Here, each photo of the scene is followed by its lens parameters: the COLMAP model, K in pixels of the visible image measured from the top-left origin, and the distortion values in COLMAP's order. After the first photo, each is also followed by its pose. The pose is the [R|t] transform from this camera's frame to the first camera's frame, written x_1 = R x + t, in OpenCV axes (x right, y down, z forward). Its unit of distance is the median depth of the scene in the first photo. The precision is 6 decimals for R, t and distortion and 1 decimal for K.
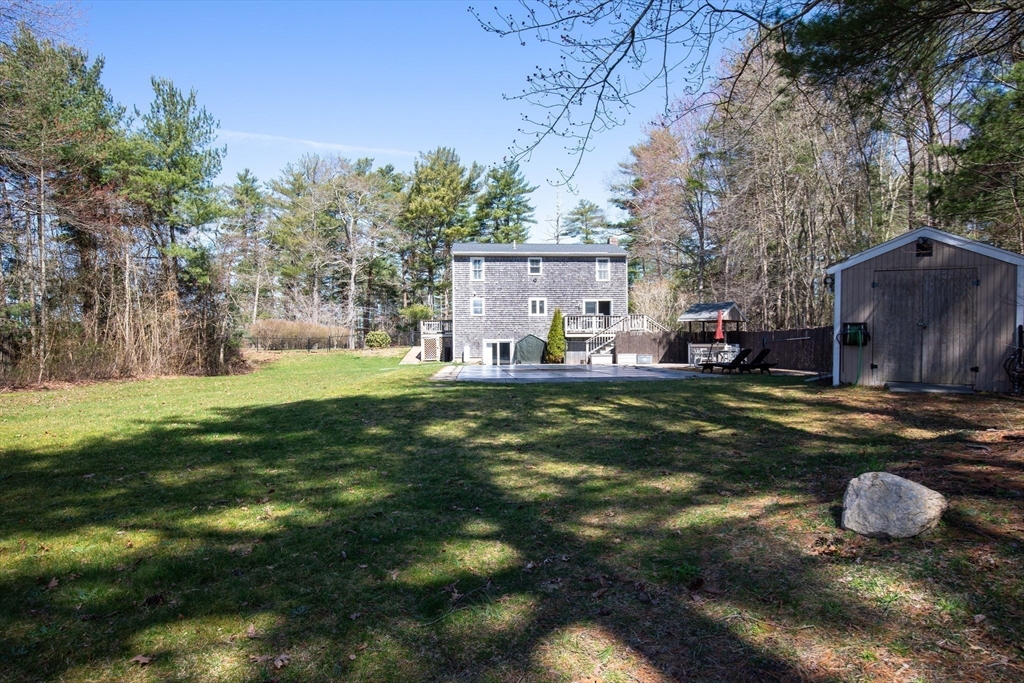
lens RADIAL K [[561.5, 0, 513.3], [0, 561.5, 345.6], [0, 0, 1]] dist [-0.024465, 0.005936]
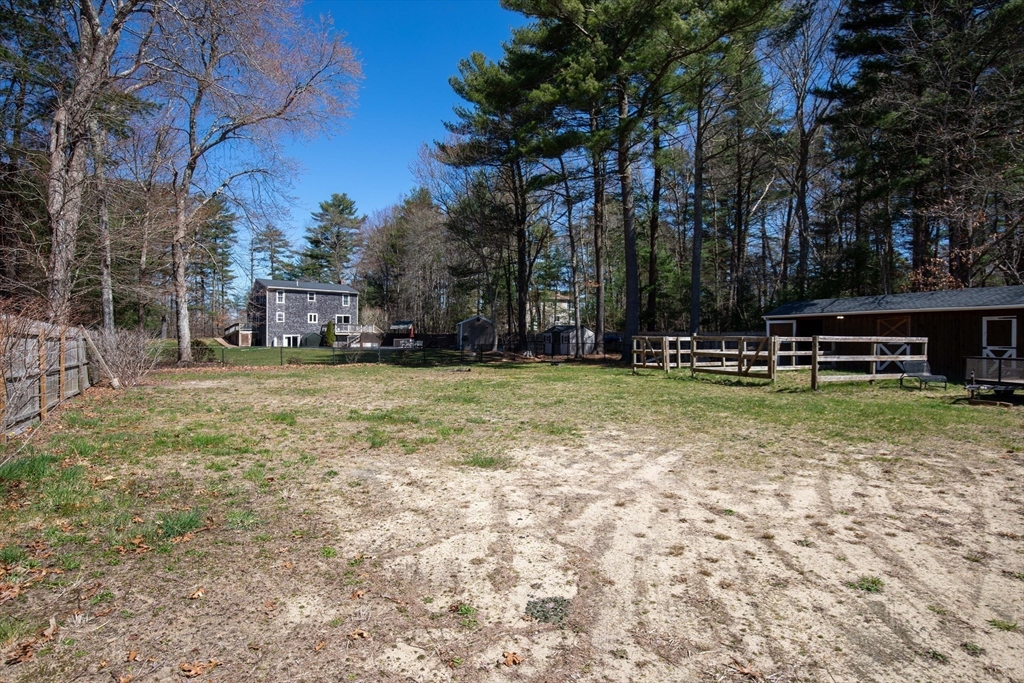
lens RADIAL K [[561.5, 0, 511.4], [0, 561.5, 341.2], [0, 0, 1]] dist [-0.024465, 0.005936]
pose [[0.775359, 0.004482, 0.631505, -0.634553], [-0.010609, 0.999926, 0.005928, -0.008599], [-0.631432, -0.011296, 0.775349, -0.903018]]
